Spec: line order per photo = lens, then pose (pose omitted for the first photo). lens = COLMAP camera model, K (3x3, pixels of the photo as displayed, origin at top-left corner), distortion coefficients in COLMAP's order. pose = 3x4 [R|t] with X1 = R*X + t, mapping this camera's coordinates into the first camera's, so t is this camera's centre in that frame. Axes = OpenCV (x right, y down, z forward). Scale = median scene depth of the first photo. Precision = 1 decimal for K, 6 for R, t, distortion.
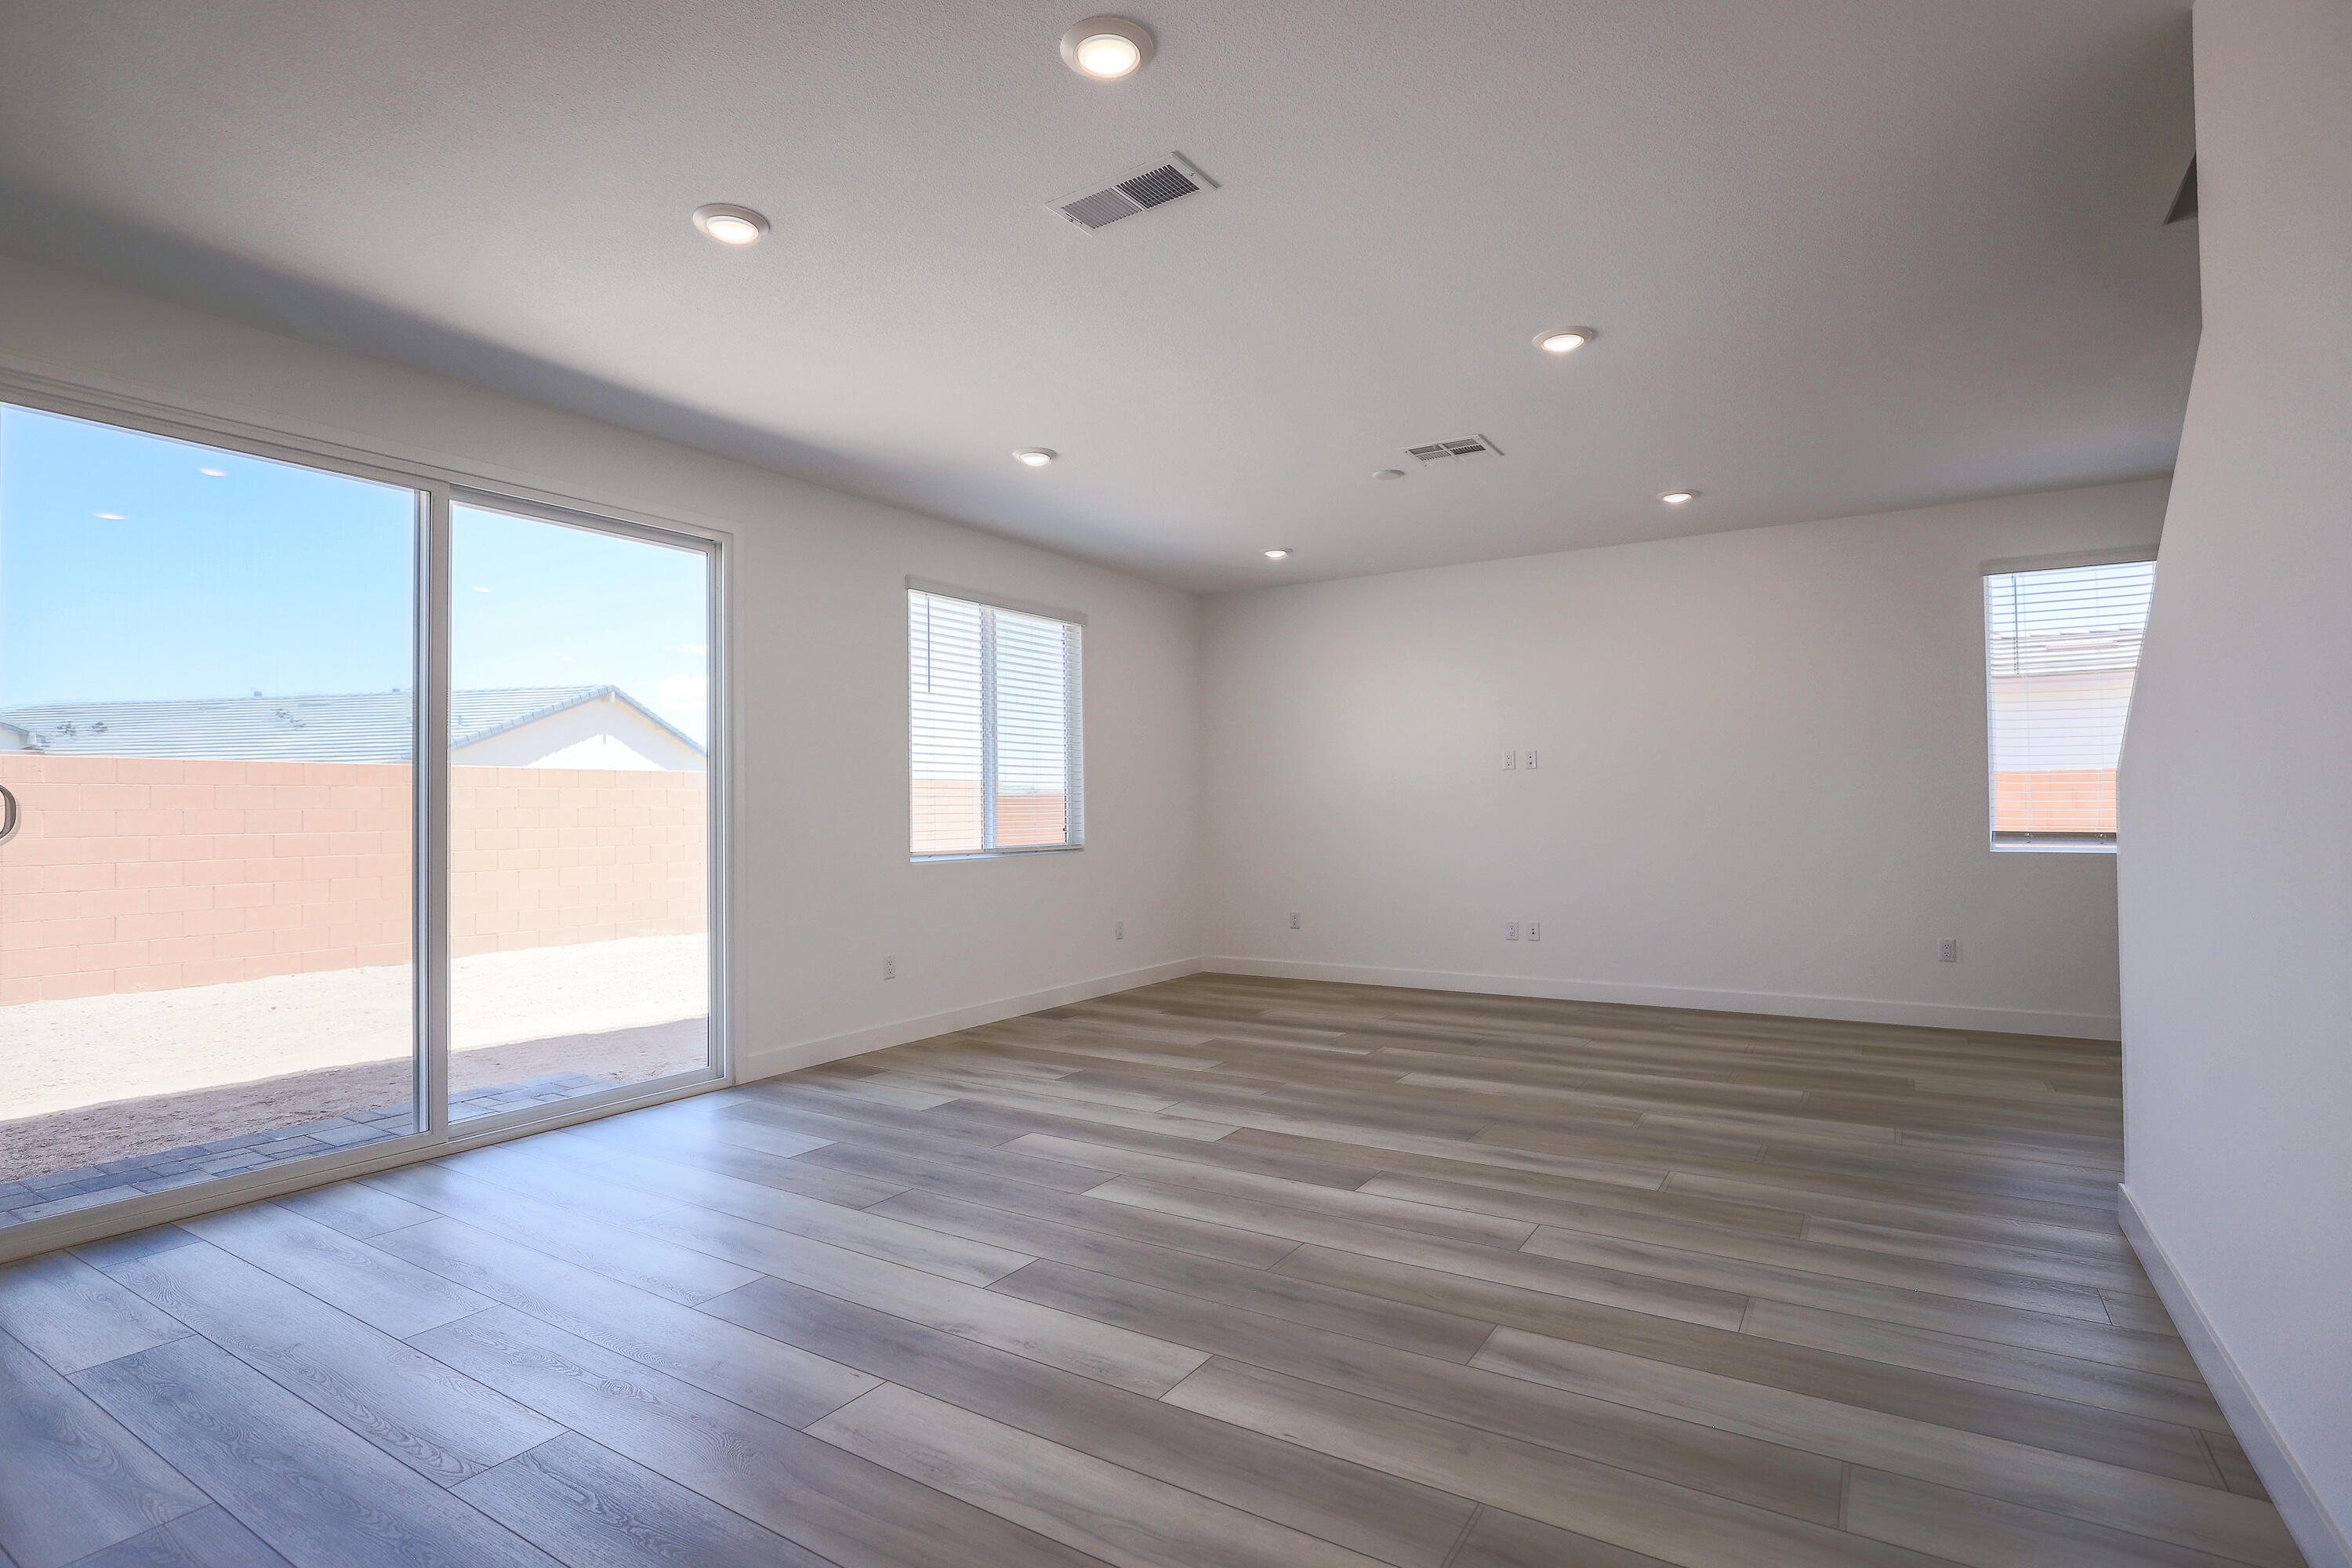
lens RADIAL K [[1120.3, 0, 1185.3], [0, 1120.3, 810.7], [0, 0, 1]] dist [-0.013626, -0.000086]
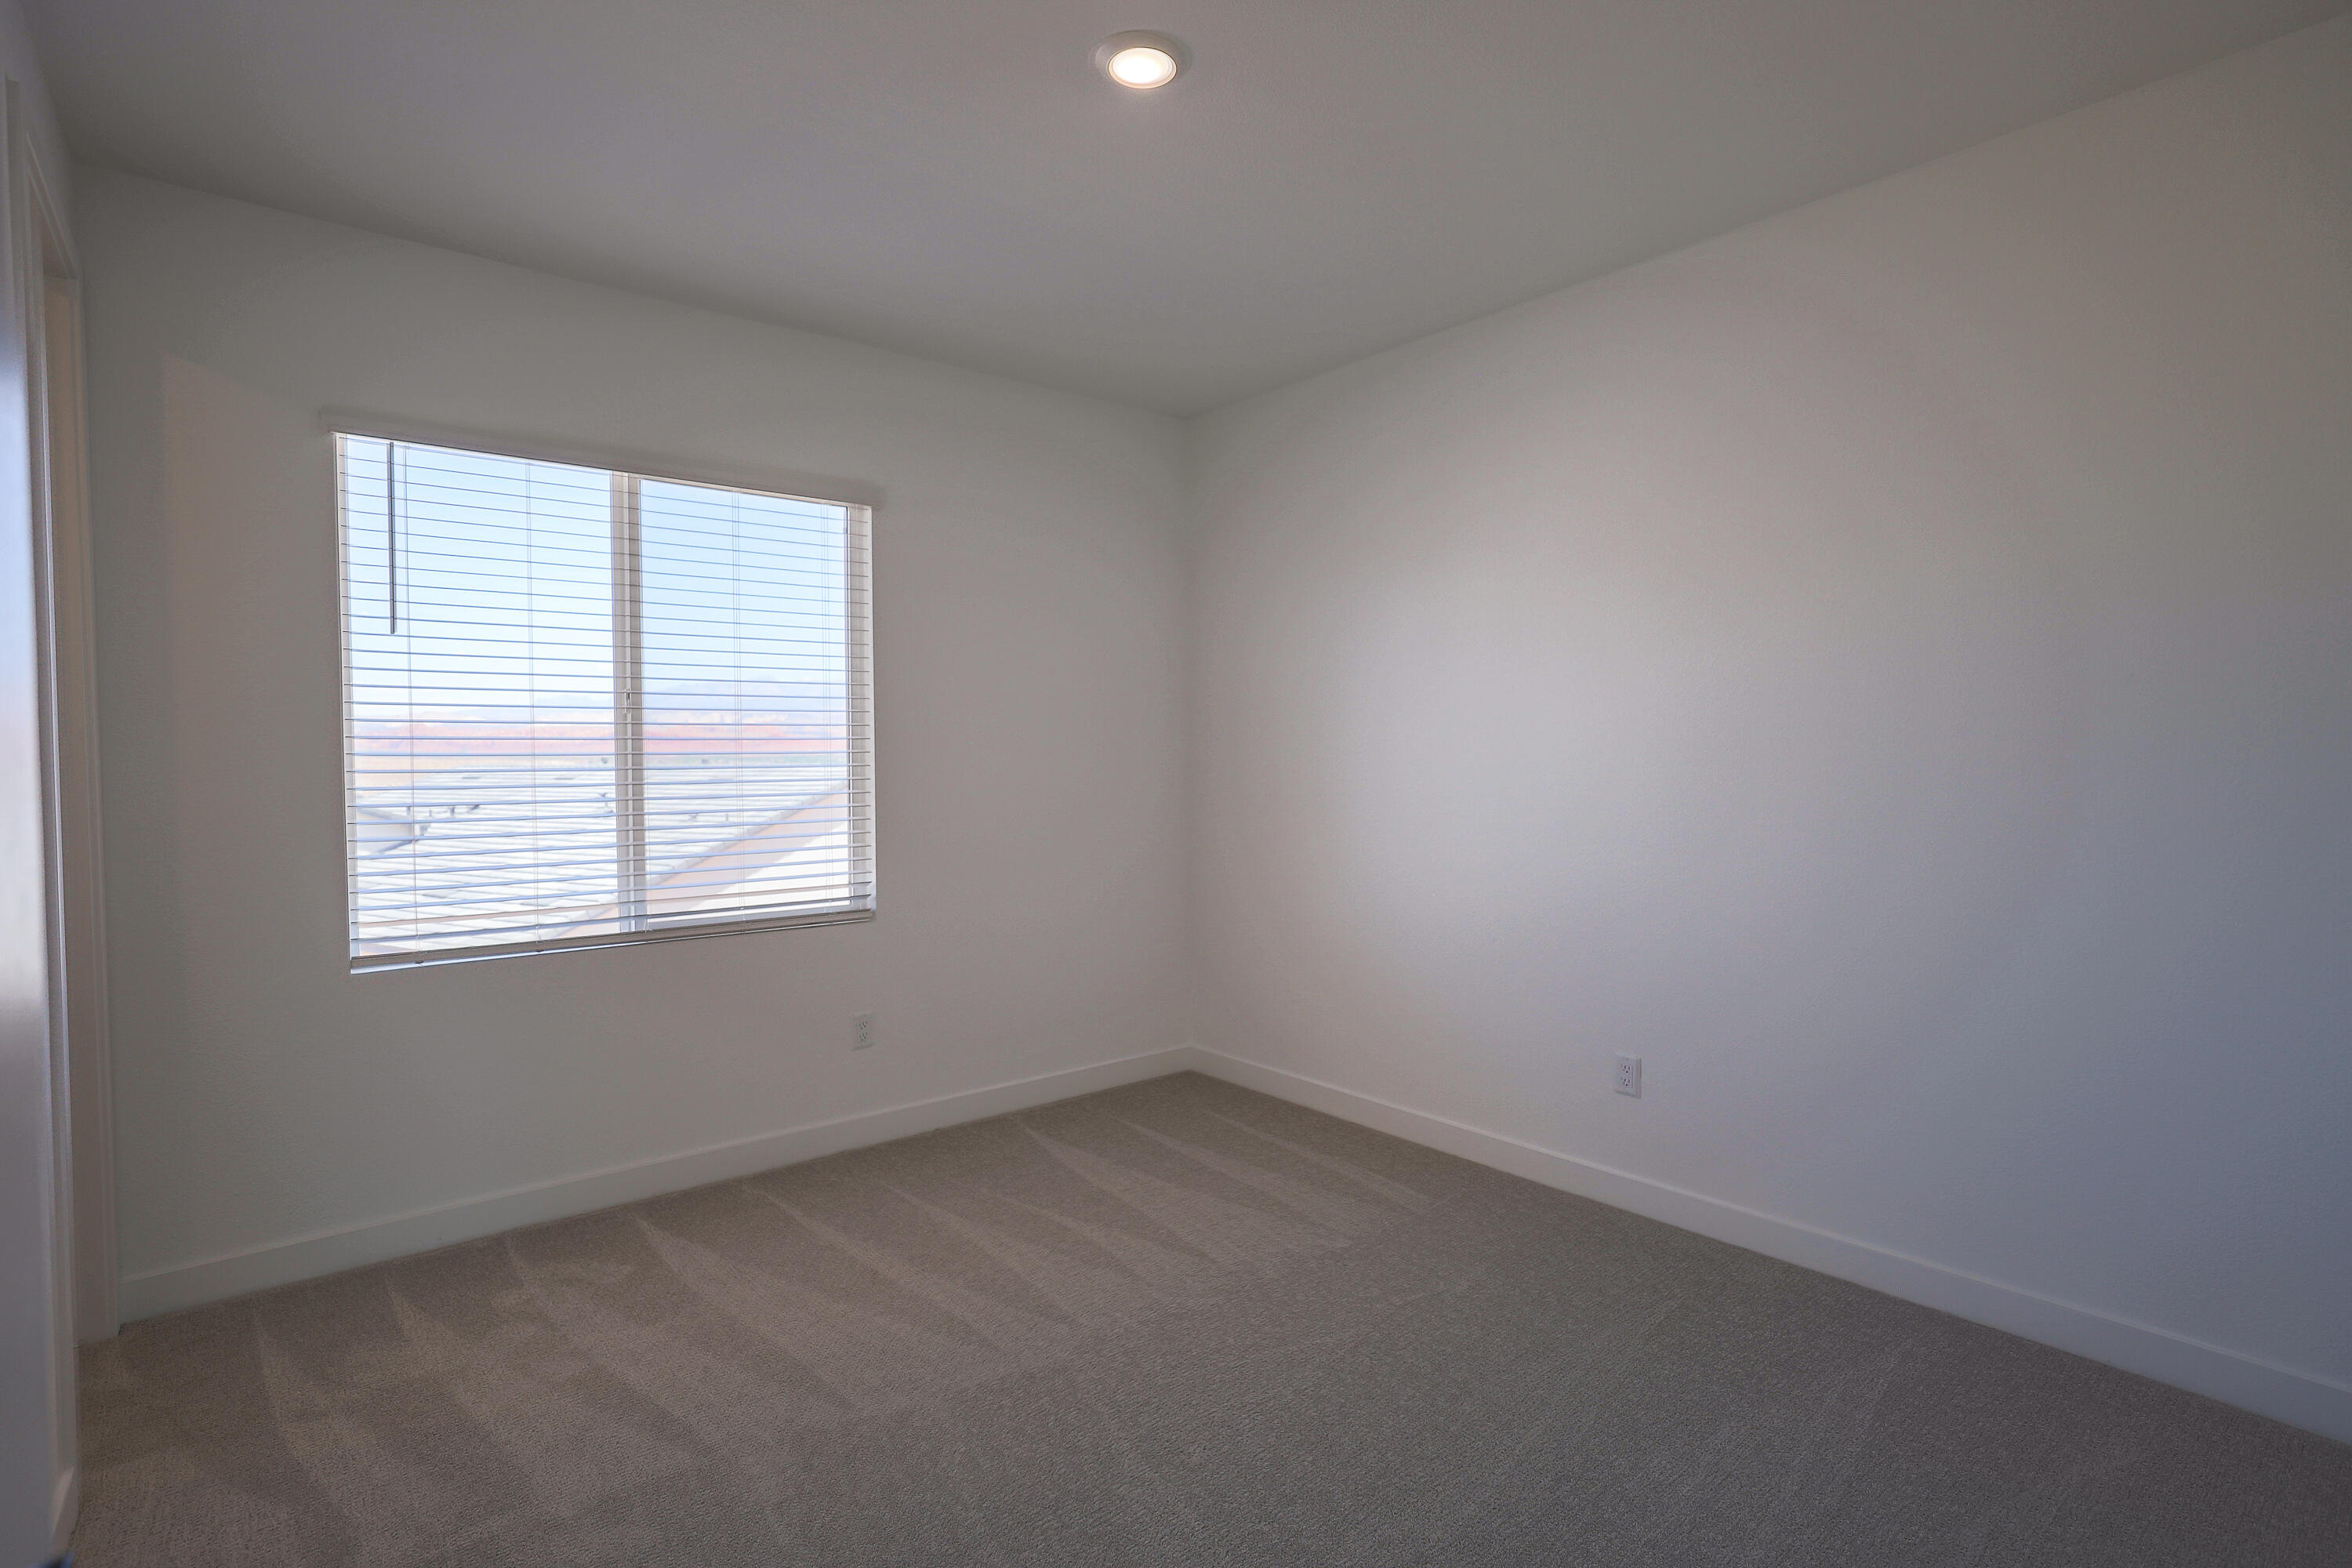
lens RADIAL K [[1120.3, 0, 1185.3], [0, 1120.3, 810.7], [0, 0, 1]] dist [-0.013626, -0.000086]
pose [[0.958777, -0.001006, -0.284158, 0.308960], [0.010769, 0.999404, 0.032797, -0.047642], [0.283956, -0.034505, 0.958216, 0.758435]]
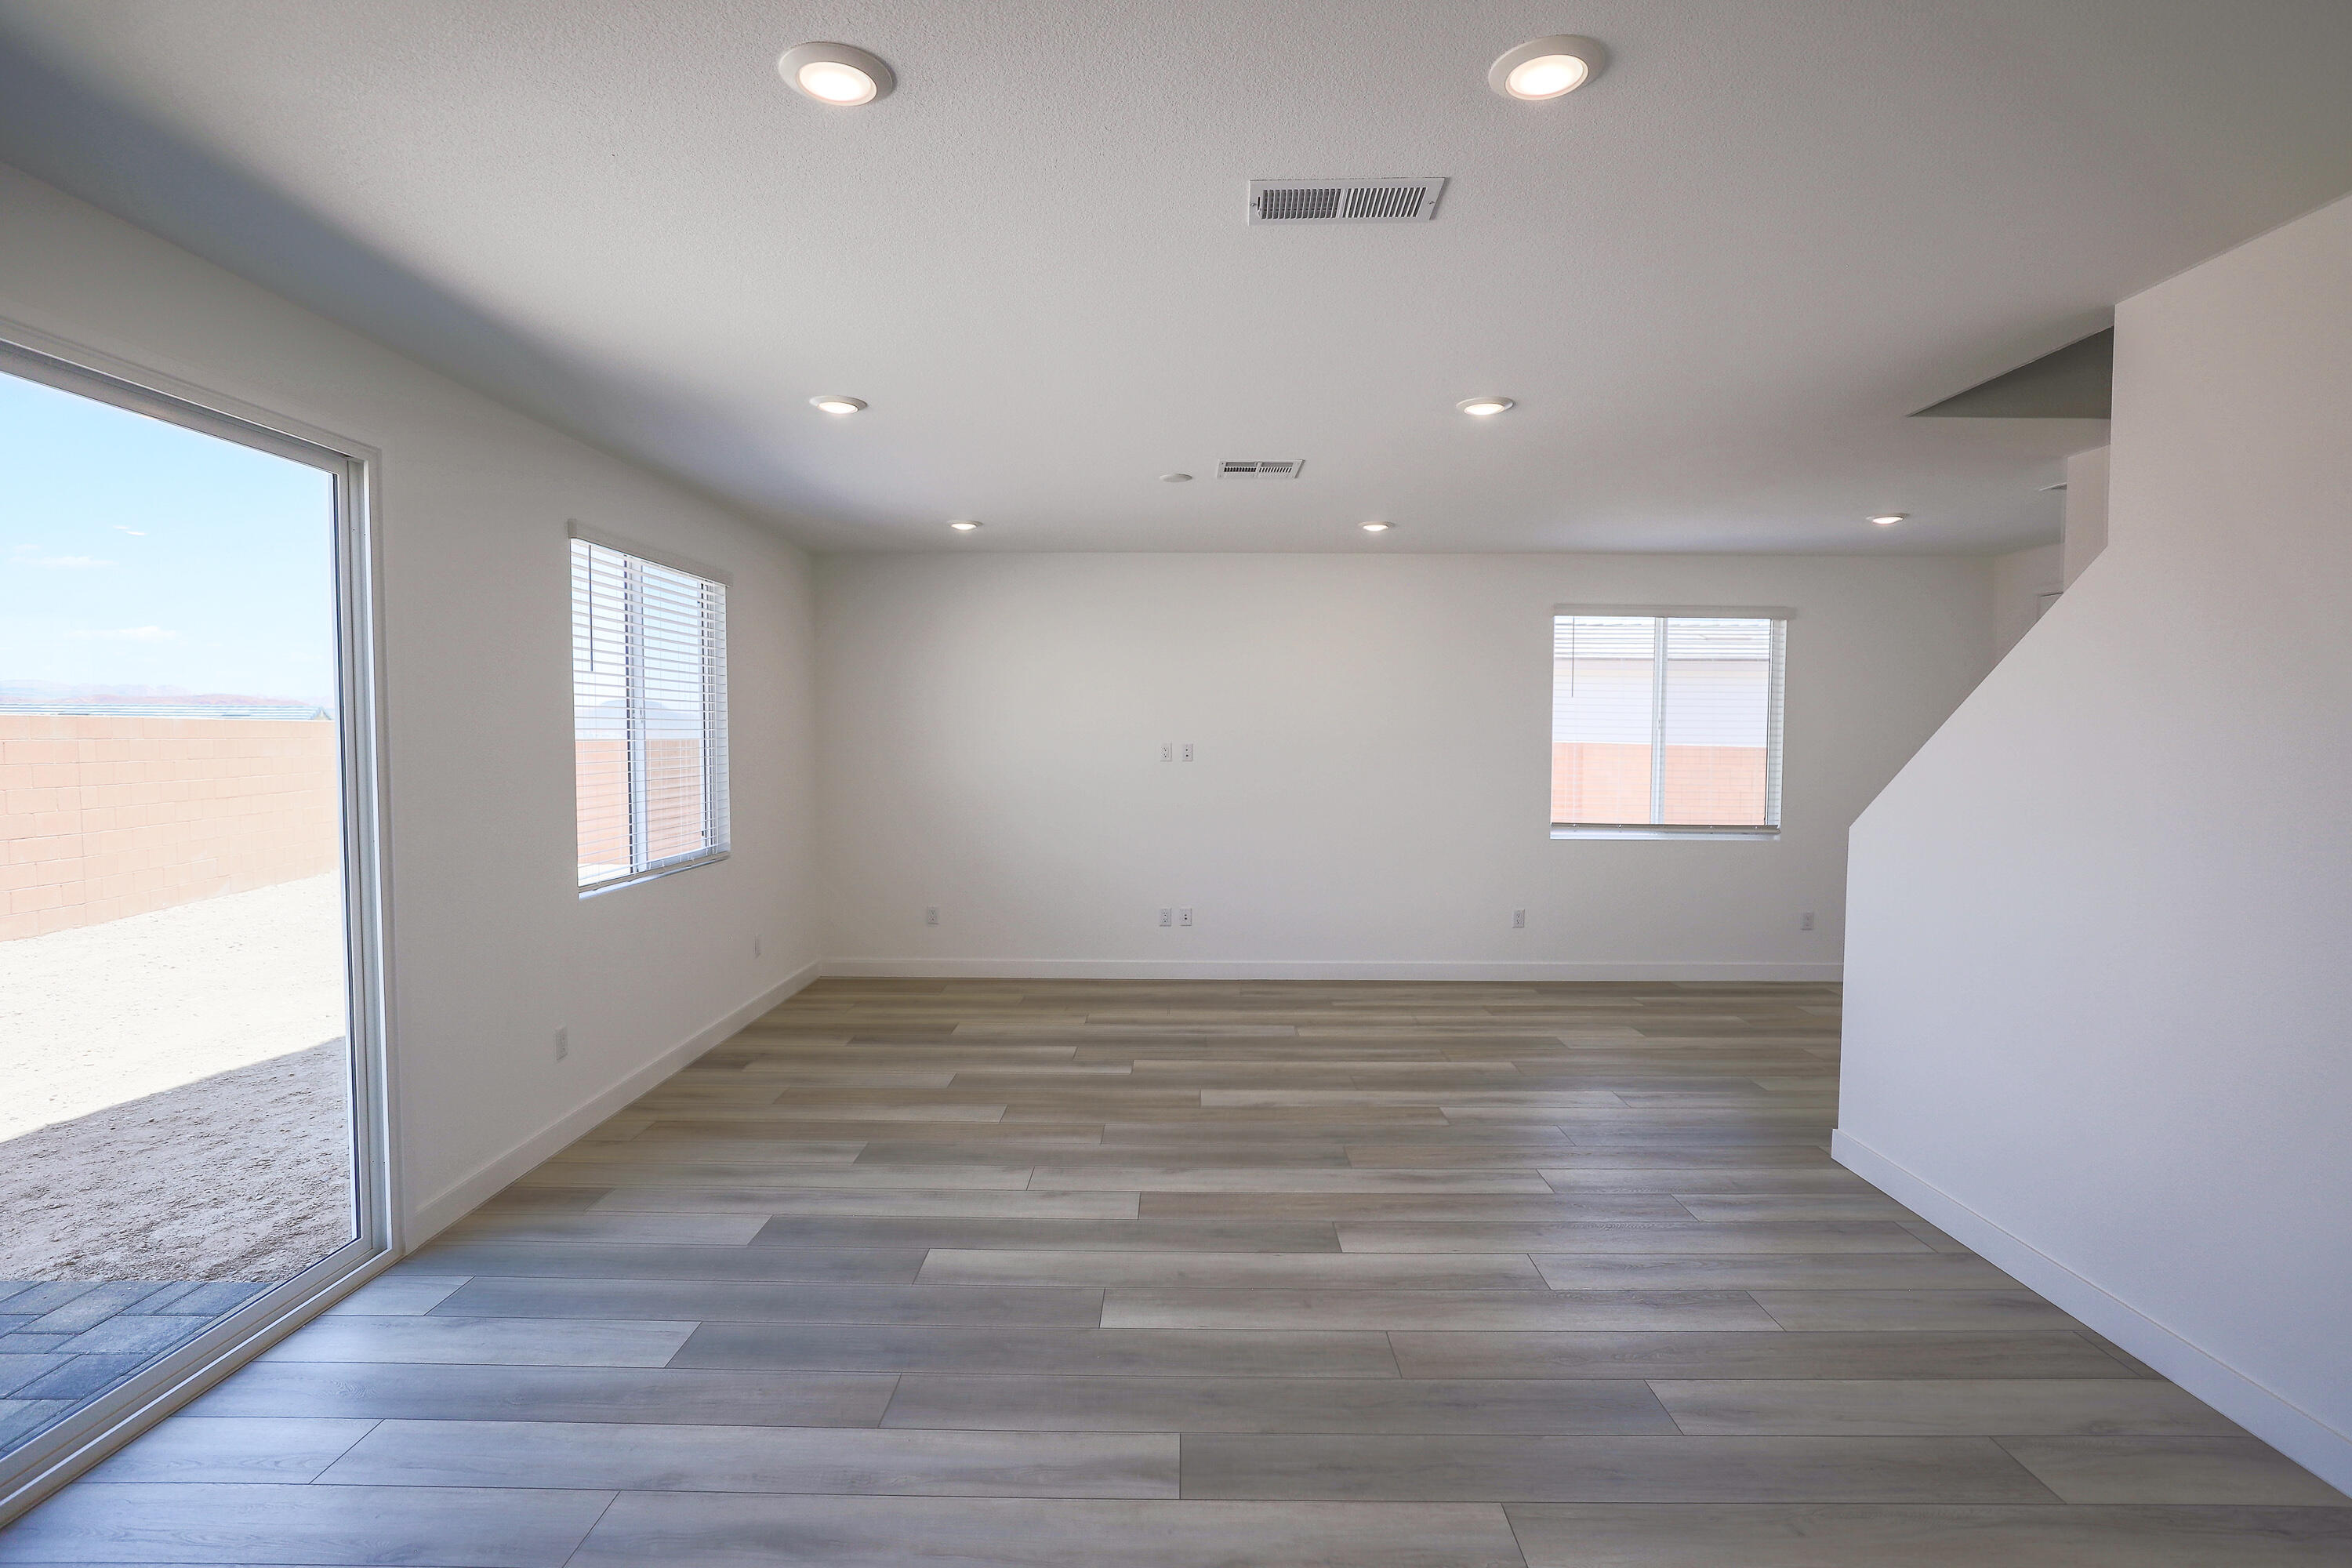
lens RADIAL K [[1118.8, 0, 1176.0], [0, 1118.8, 784.0], [0, 0, 1]] dist [-0.014262, 0.000020]
pose [[0.855435, -0.005378, 0.517882, -0.344635], [-0.013876, 0.999349, 0.033297, -0.073940], [-0.517724, -0.035670, 0.854804, 0.179625]]
